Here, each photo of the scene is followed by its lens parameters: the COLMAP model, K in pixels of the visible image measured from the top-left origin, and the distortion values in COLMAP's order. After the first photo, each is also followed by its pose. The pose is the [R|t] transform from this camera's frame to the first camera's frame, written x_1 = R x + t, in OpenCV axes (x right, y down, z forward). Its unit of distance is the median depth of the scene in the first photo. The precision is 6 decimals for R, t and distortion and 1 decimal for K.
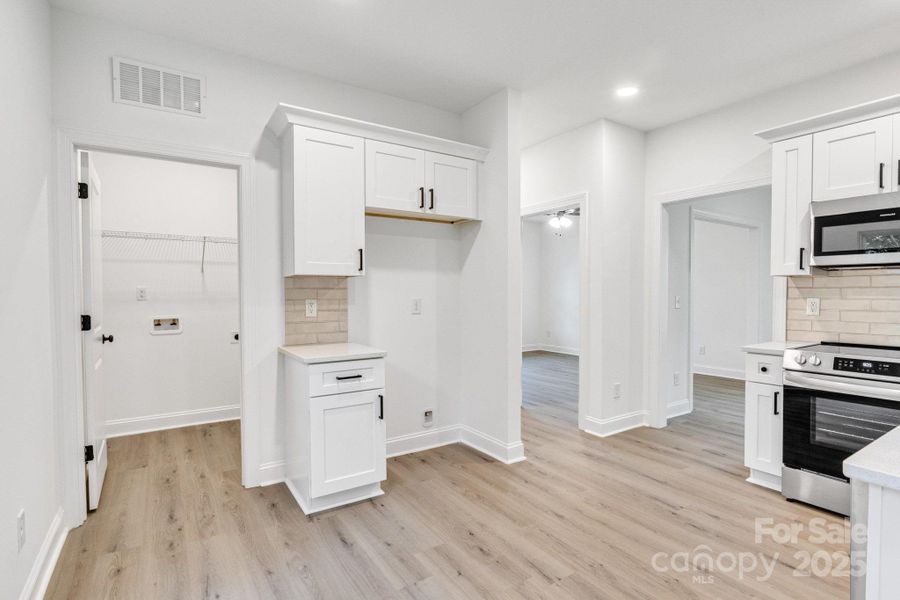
lens RADIAL K [[453.6, 0, 453.5], [0, 453.6, 299.5], [0, 0, 1]] dist [0.000514, 0.000057]
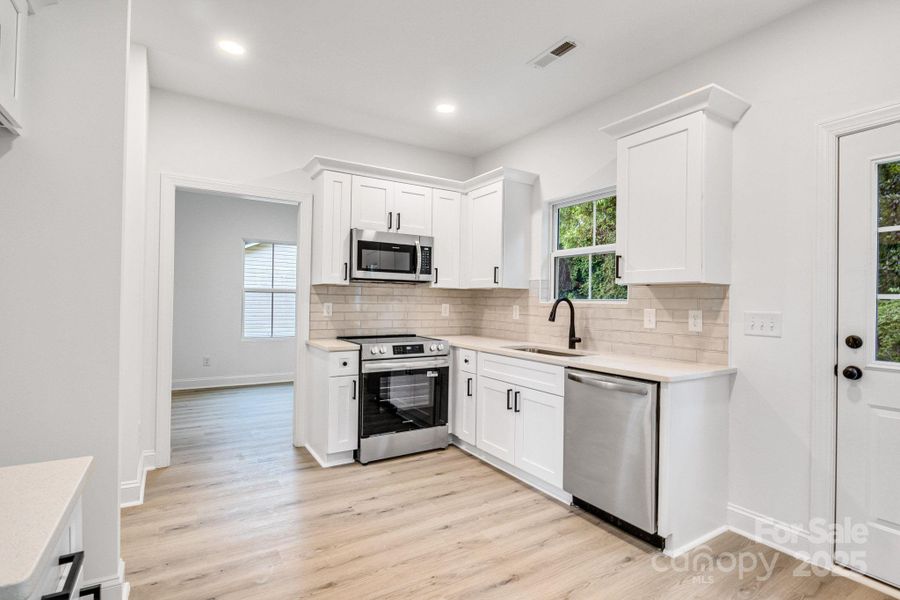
lens RADIAL K [[453.6, 0, 453.5], [0, 453.6, 299.5], [0, 0, 1]] dist [0.000514, 0.000057]
pose [[0.015182, 0.007035, 0.999860, -0.490273], [-0.001305, 0.999975, -0.007016, -0.004553], [-0.999884, -0.001198, 0.015191, 0.705850]]
